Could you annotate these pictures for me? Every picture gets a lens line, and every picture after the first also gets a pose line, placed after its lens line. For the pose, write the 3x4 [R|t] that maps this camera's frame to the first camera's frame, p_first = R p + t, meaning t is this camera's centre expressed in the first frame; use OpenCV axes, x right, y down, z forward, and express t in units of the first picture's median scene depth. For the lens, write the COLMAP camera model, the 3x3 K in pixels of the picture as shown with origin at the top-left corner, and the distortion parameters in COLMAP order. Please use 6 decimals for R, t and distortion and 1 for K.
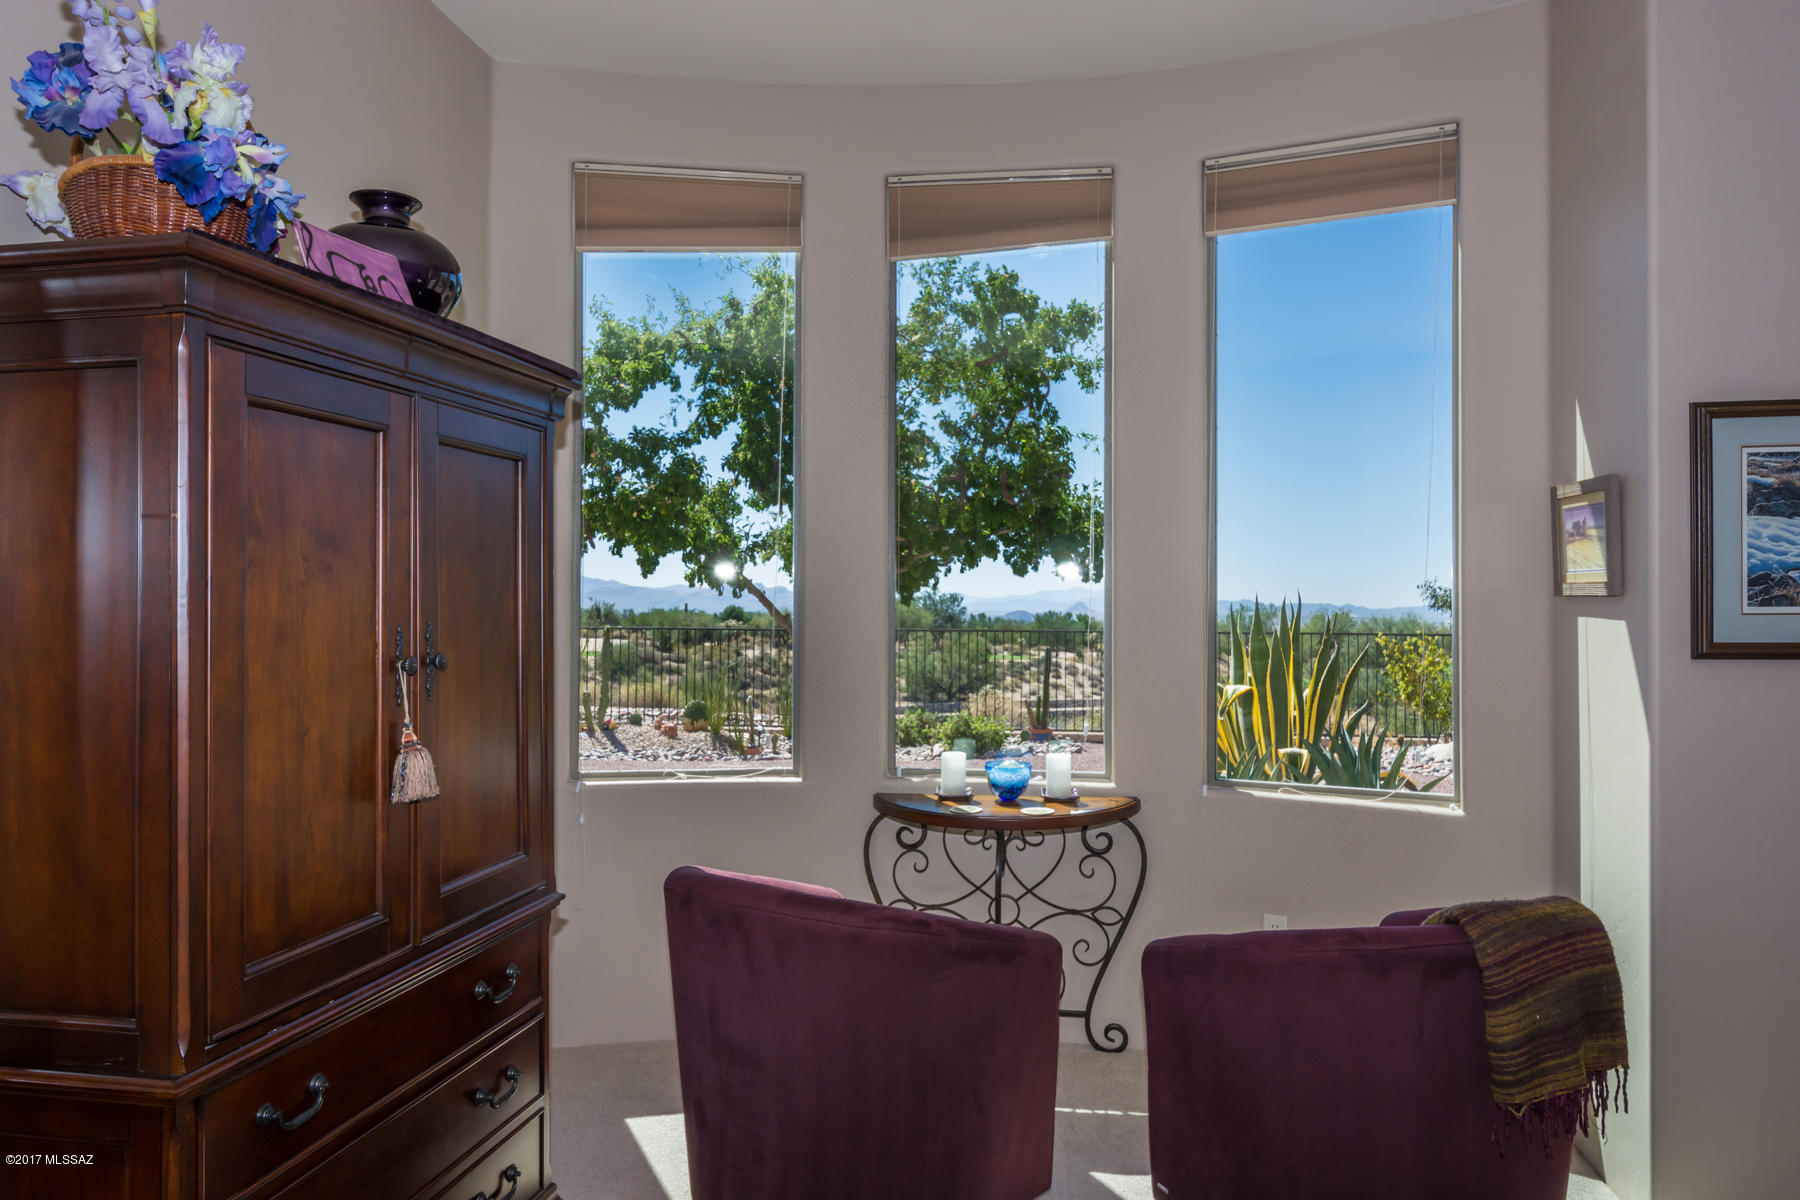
lens RADIAL K [[1235.2, 0, 905.4], [0, 1235.2, 585.6], [0, 0, 1]] dist [0.017132, 0.003466]
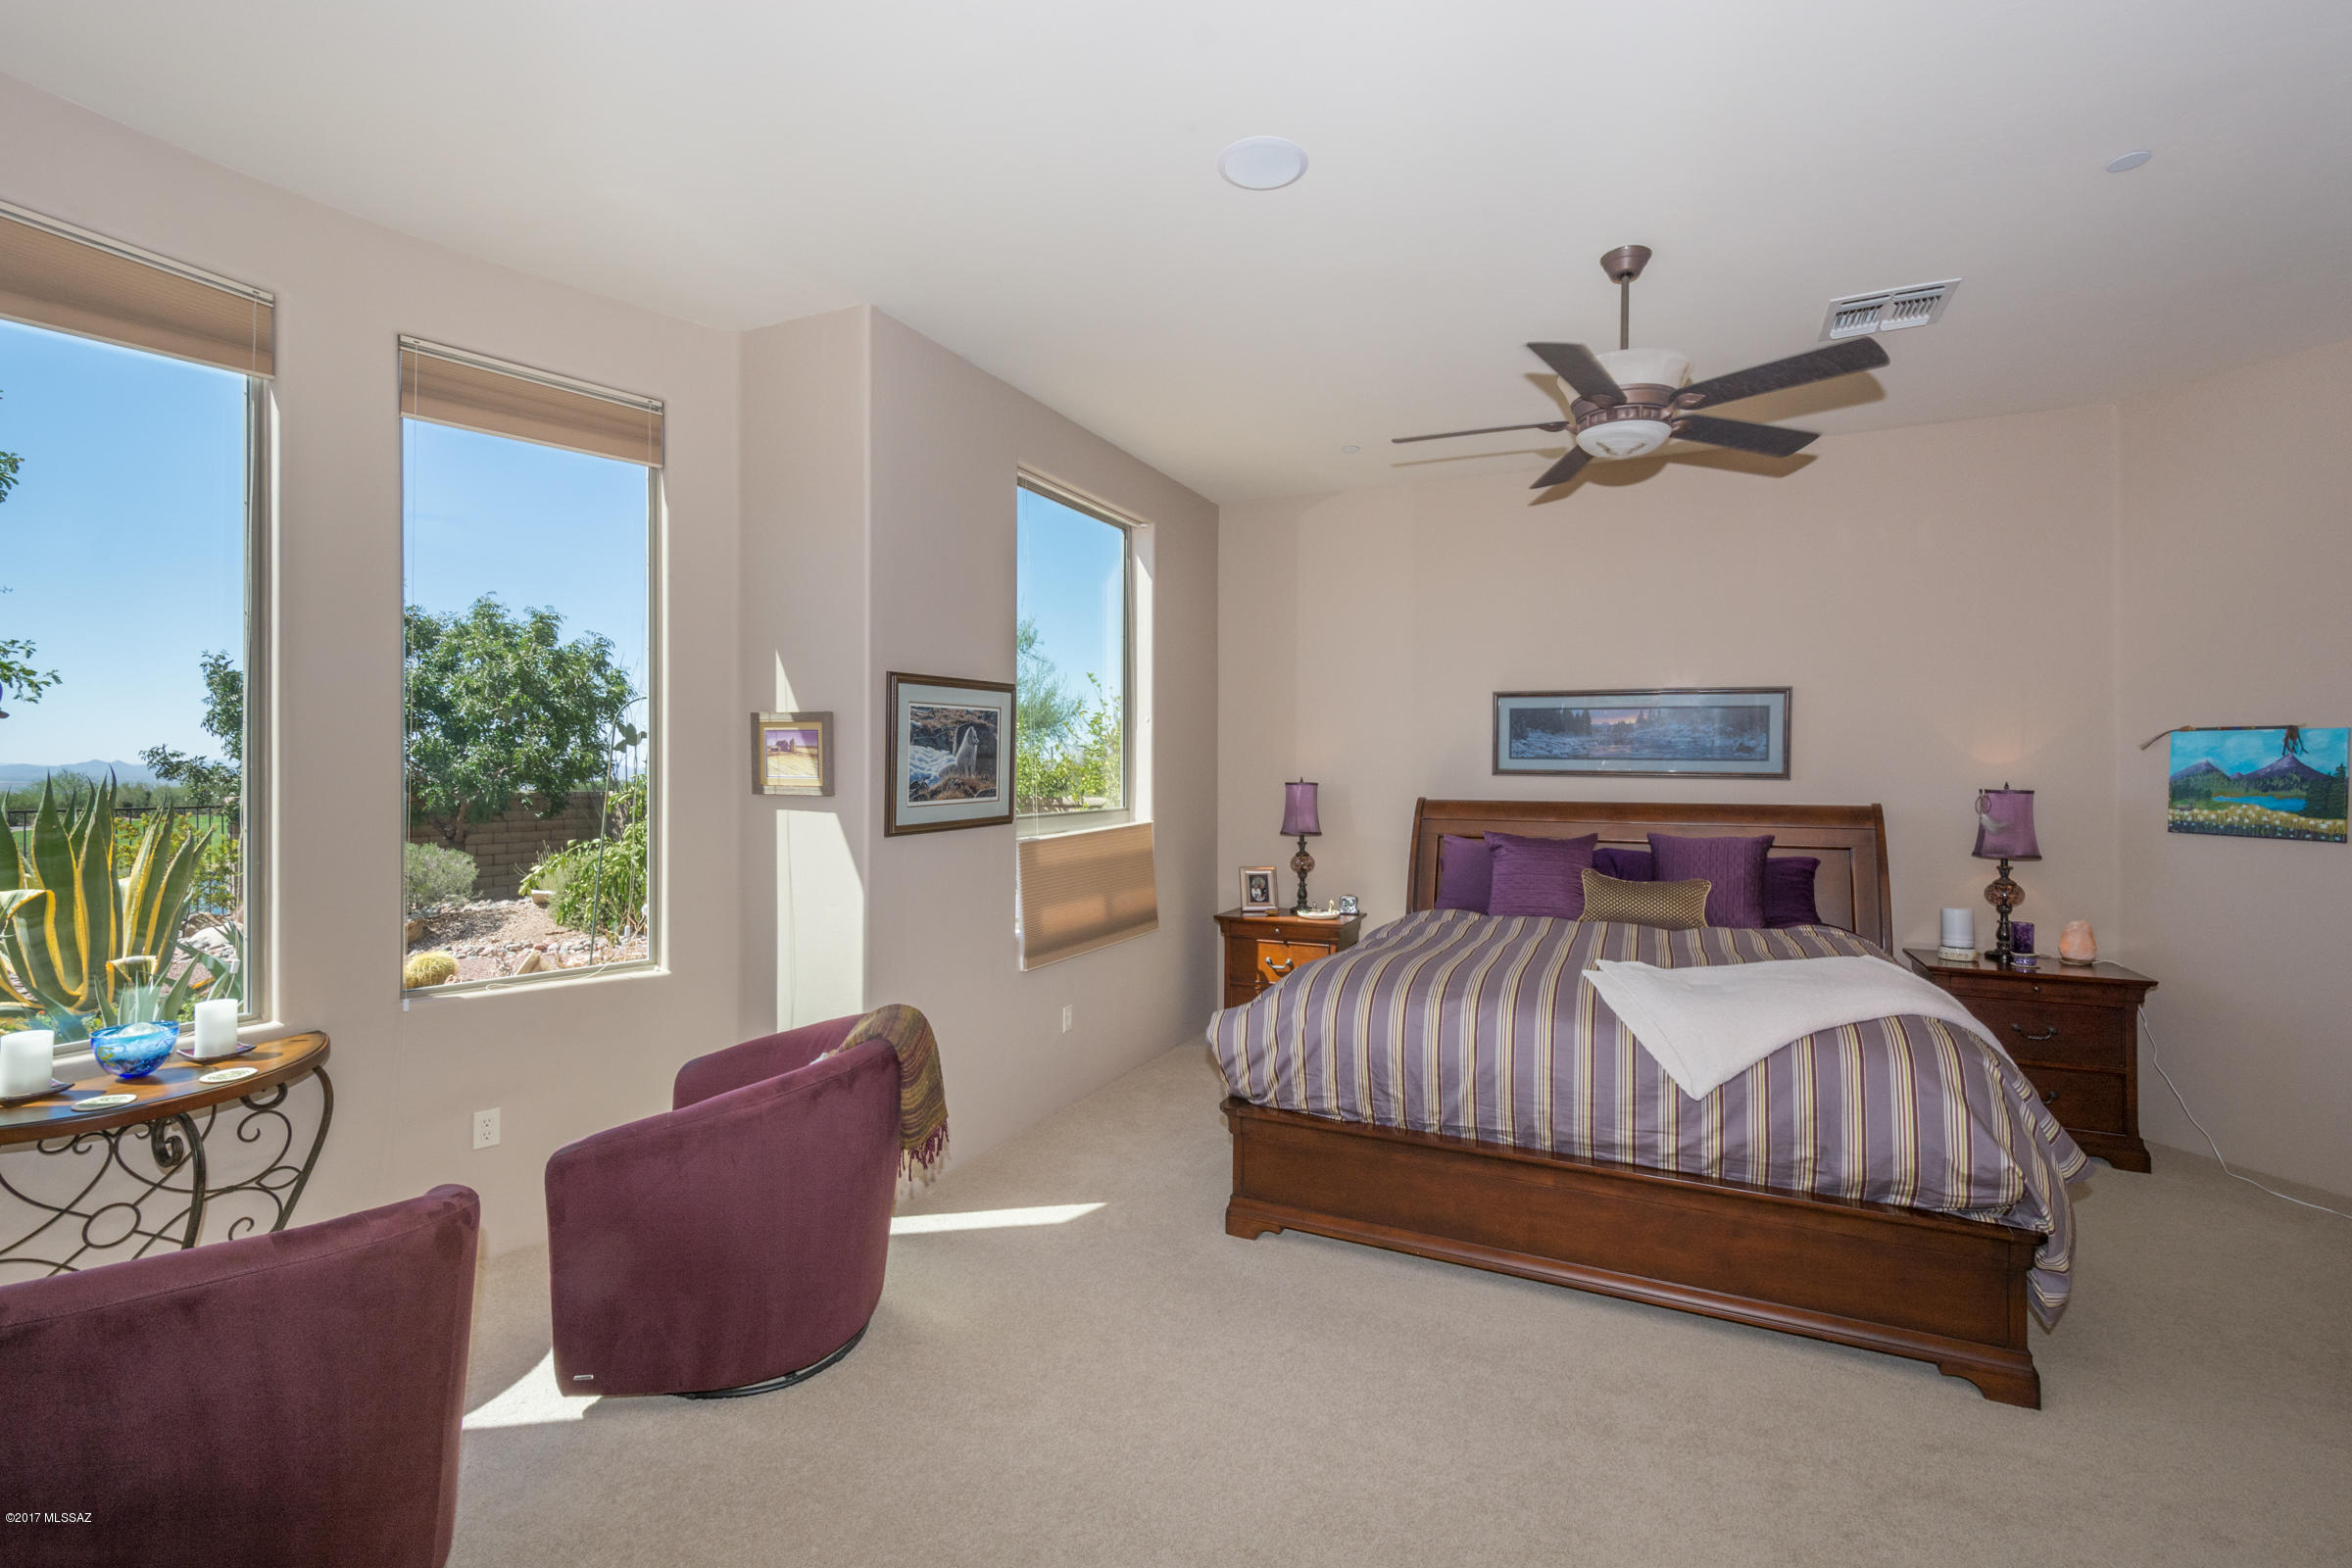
lens RADIAL K [[1062.9, 0, 1212.0], [0, 1062.9, 764.8], [0, 0, 1]] dist [0.023676, -0.001905]
pose [[0.275347, -0.004786, 0.961333, -0.381054], [-0.016232, 0.999822, 0.009626, -0.036346], [-0.961208, -0.018254, 0.275221, 0.181607]]
